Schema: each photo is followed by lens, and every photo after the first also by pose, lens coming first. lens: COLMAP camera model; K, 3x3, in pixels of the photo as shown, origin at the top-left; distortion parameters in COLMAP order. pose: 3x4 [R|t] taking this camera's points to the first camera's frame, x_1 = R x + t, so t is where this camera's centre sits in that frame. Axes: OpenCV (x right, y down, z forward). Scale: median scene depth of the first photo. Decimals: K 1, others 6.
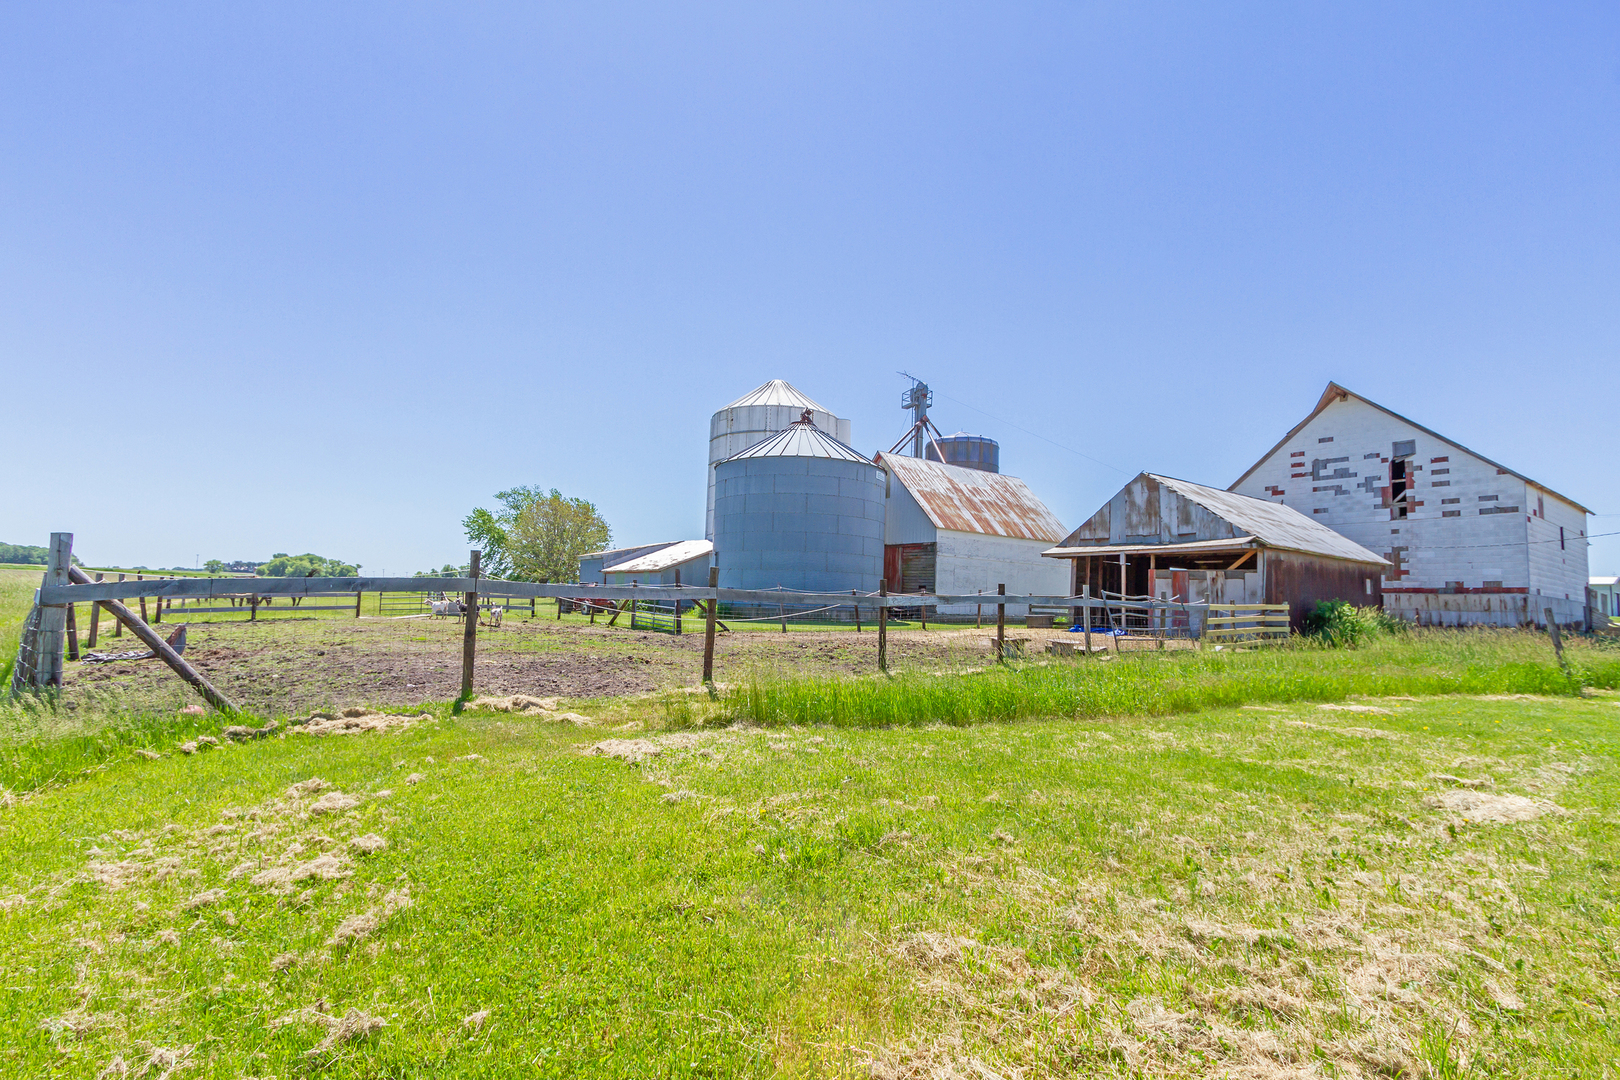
lens RADIAL K [[737.7, 0, 801.4], [0, 737.7, 552.0], [0, 0, 1]] dist [0.002901, -0.000943]
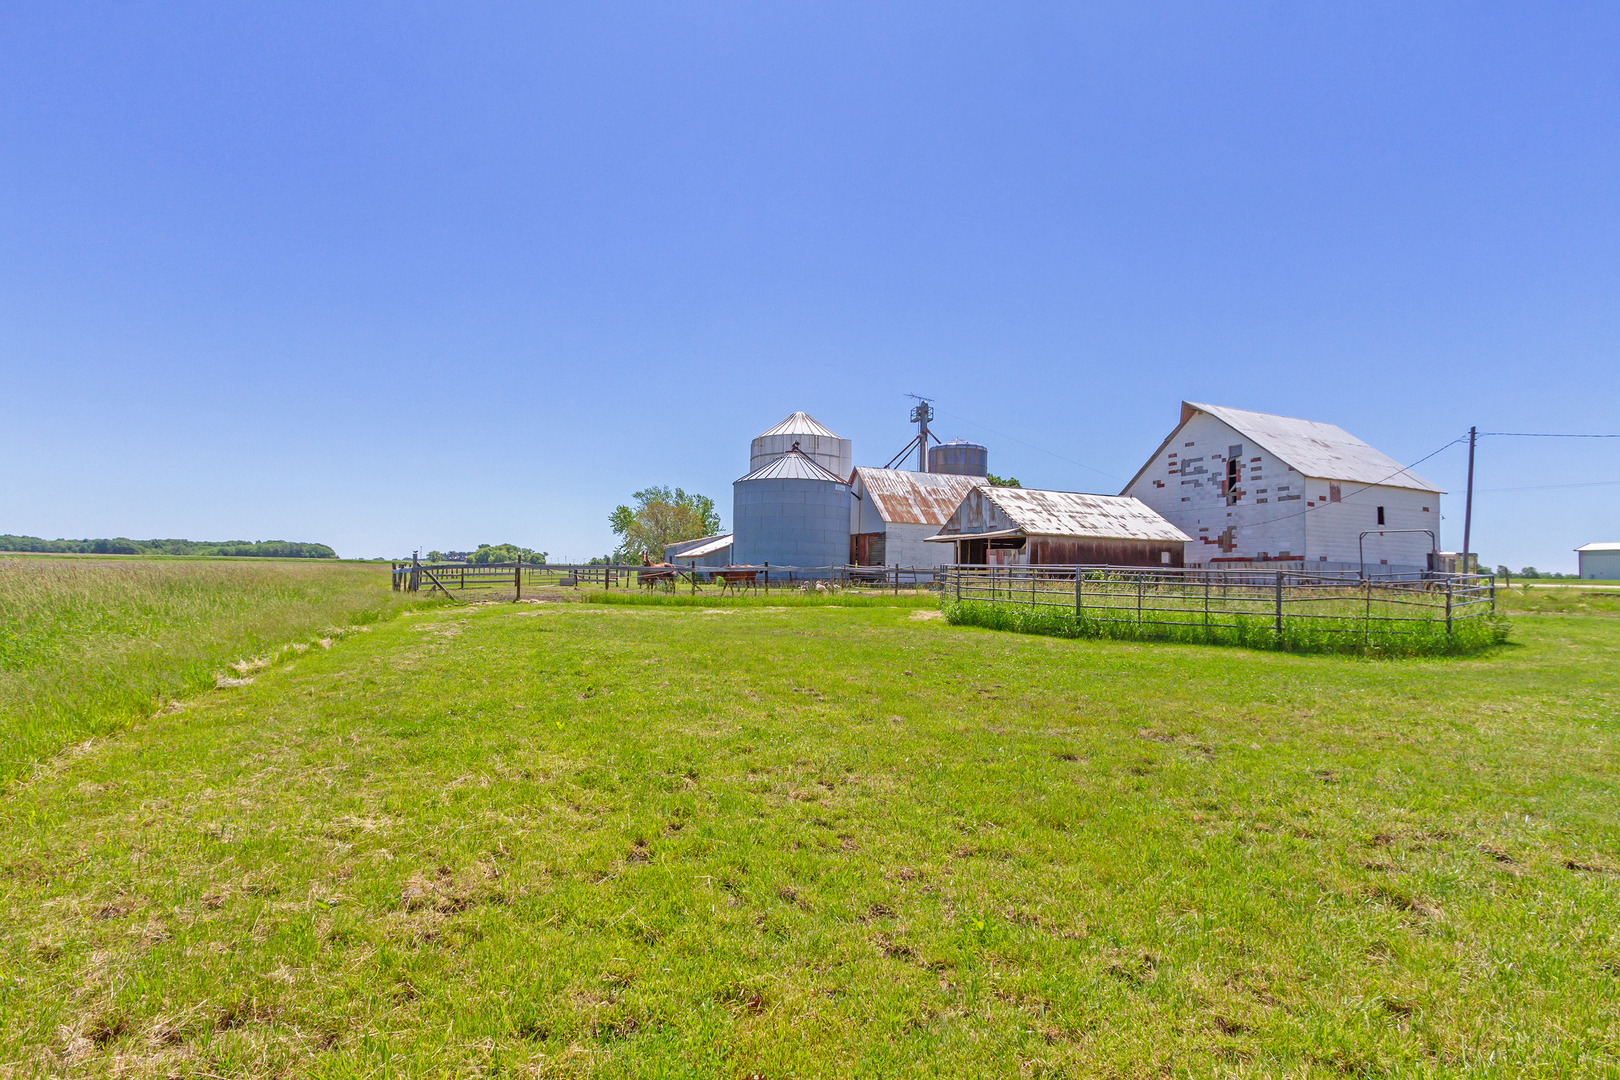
lens RADIAL K [[737.7, 0, 801.4], [0, 737.7, 552.0], [0, 0, 1]] dist [0.002901, -0.000943]
pose [[0.977898, -0.020871, -0.208040, 0.316629], [0.026562, 0.999344, 0.024598, -0.013554], [0.207390, -0.029581, 0.977811, -0.418875]]
